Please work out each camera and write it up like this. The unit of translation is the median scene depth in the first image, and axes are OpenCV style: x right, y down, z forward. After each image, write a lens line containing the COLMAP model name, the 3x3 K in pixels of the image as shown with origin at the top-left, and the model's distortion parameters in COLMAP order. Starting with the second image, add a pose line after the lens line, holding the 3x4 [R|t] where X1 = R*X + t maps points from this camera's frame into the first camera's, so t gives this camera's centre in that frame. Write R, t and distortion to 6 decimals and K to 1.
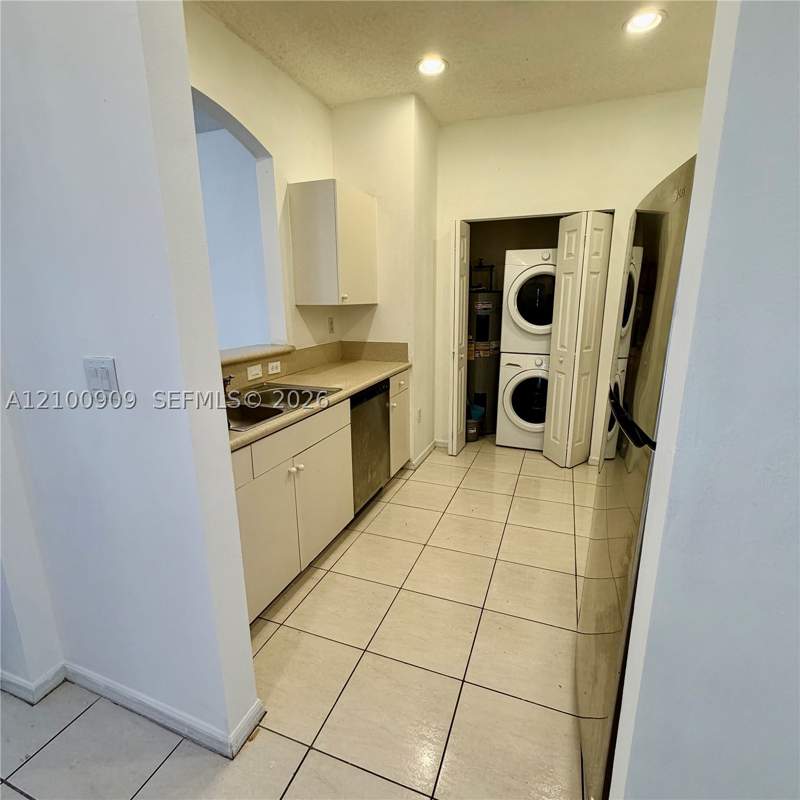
lens RADIAL K [[417.0, 0, 403.2], [0, 417.0, 400.3], [0, 0, 1]] dist [-0.002240, -0.000867]
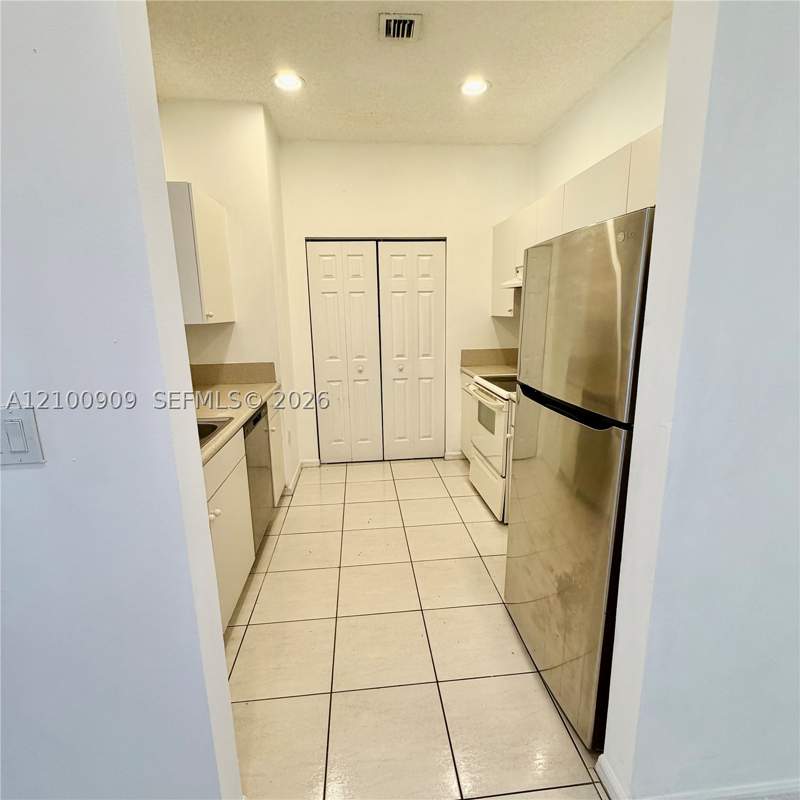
lens RADIAL K [[417.0, 0, 398.2], [0, 417.0, 400.1], [0, 0, 1]] dist [-0.002240, -0.000867]
pose [[0.896636, -0.101400, 0.431001, -0.175783], [0.118065, 0.992933, -0.012013, -0.008877], [-0.426737, 0.061658, 0.902271, 0.039021]]
